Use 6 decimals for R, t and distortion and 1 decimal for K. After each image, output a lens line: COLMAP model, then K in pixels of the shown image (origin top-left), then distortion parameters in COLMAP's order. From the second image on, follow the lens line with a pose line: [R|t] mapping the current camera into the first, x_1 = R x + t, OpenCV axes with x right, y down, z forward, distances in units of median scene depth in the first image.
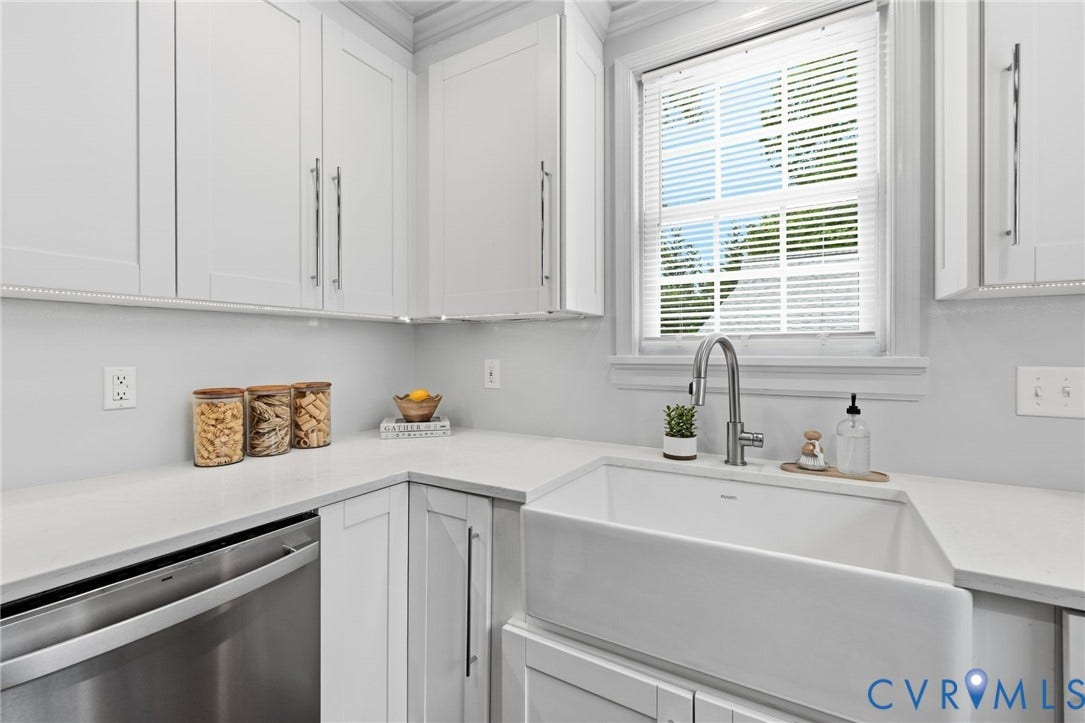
lens RADIAL K [[471.5, 0, 540.6], [0, 471.5, 352.7], [0, 0, 1]] dist [0.000525, -0.000083]
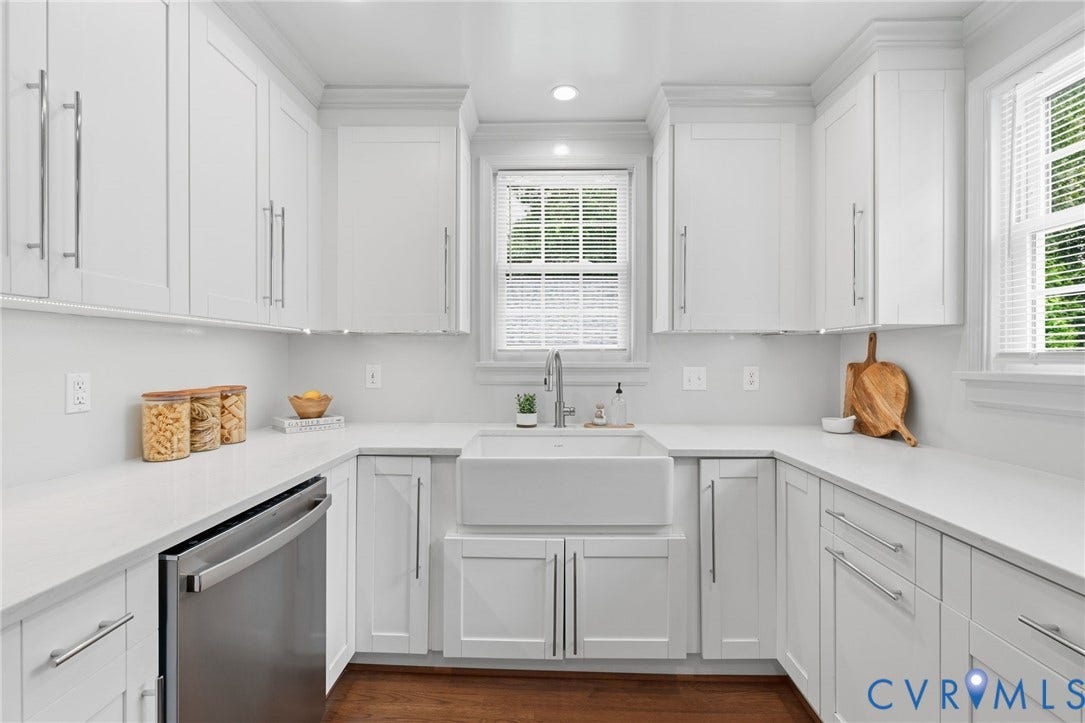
lens RADIAL K [[470.3, 0, 542.1], [0, 470.3, 358.1], [0, 0, 1]] dist [0.000296, 0.000050]
pose [[0.865442, 0.003086, 0.501000, -0.472128], [-0.003734, 0.999993, 0.000291, -0.007382], [-0.500996, -0.002123, 0.865447, -0.404221]]
